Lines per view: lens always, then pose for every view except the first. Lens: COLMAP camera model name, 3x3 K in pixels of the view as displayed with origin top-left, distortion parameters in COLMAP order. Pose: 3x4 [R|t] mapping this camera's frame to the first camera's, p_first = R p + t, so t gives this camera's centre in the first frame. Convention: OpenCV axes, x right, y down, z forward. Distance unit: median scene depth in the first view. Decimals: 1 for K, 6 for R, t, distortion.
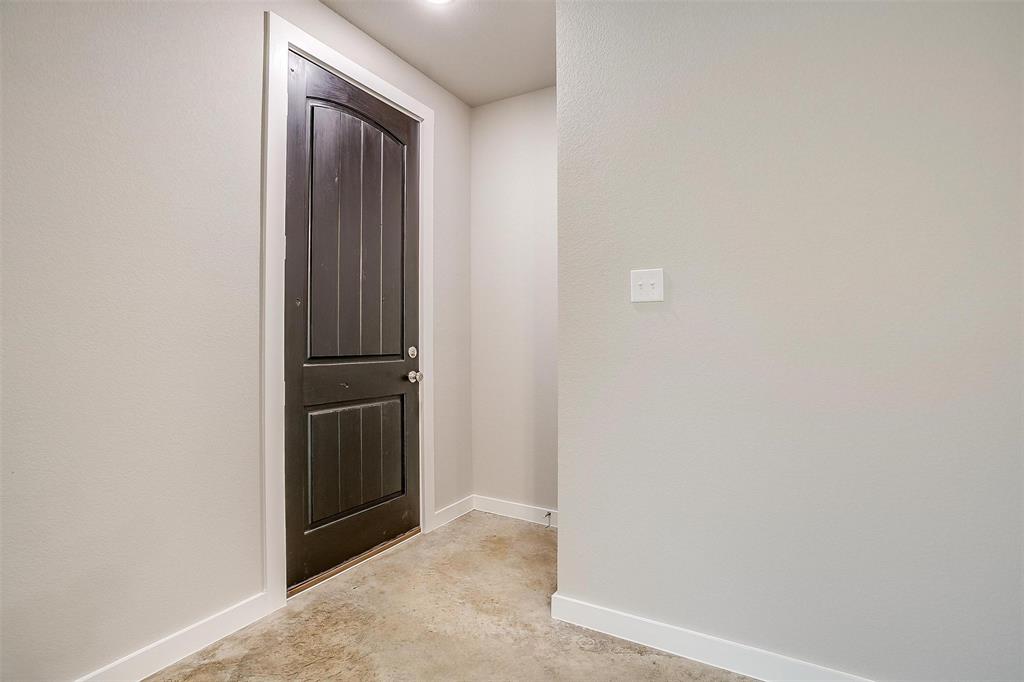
lens RADIAL K [[497.4, 0, 508.8], [0, 497.4, 330.6], [0, 0, 1]] dist [-0.043990, 0.023134]
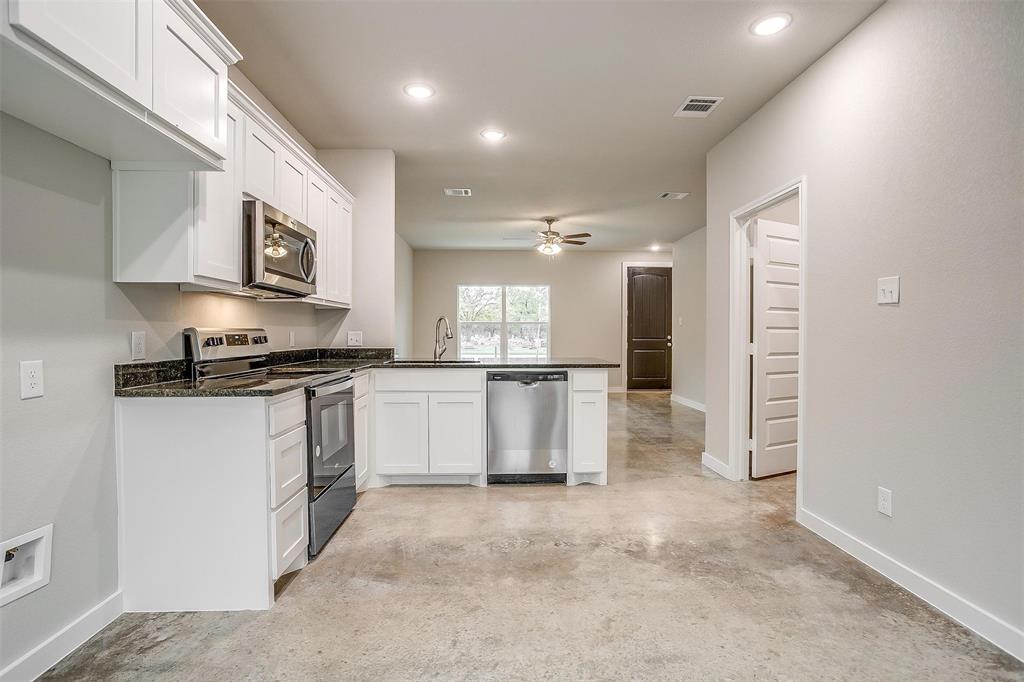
lens RADIAL K [[497.4, 0, 519.0], [0, 497.4, 335.6], [0, 0, 1]] dist [-0.043990, 0.023134]
pose [[0.542541, 0.005370, -0.840012, 2.188568], [0.012455, 0.999818, 0.014436, -0.031877], [0.839937, -0.018294, 0.542376, -1.775829]]
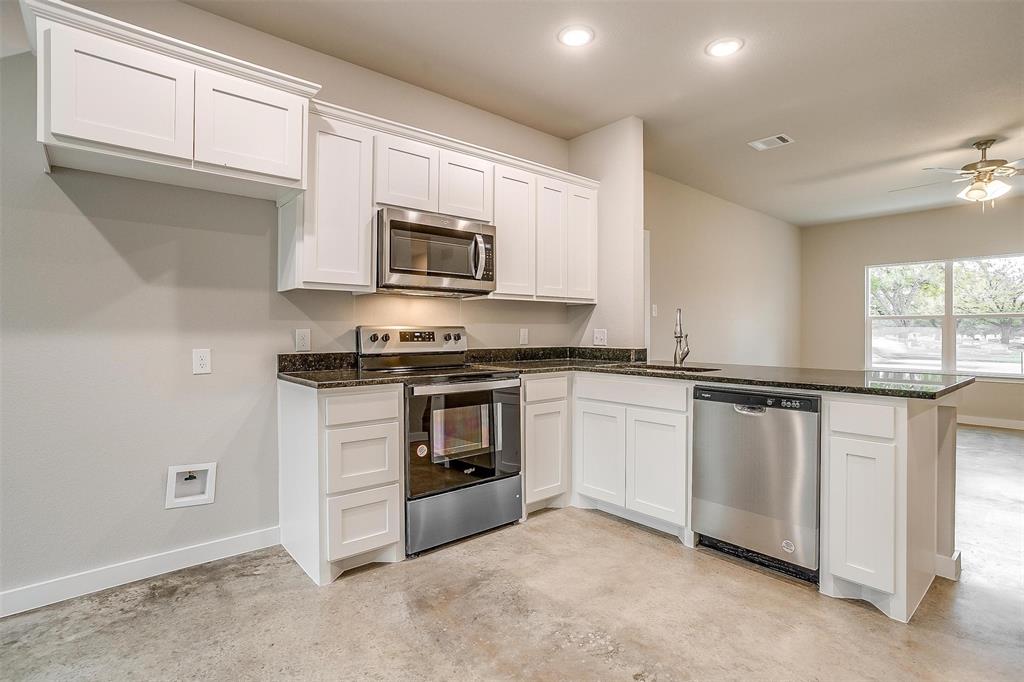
lens RADIAL K [[497.4, 0, 516.8], [0, 497.4, 330.1], [0, 0, 1]] dist [-0.043990, 0.023134]
pose [[-0.327481, -0.001393, -0.944857, 2.016166], [0.013616, 0.999888, -0.006193, -0.020430], [0.944760, -0.014893, -0.327426, -1.128155]]
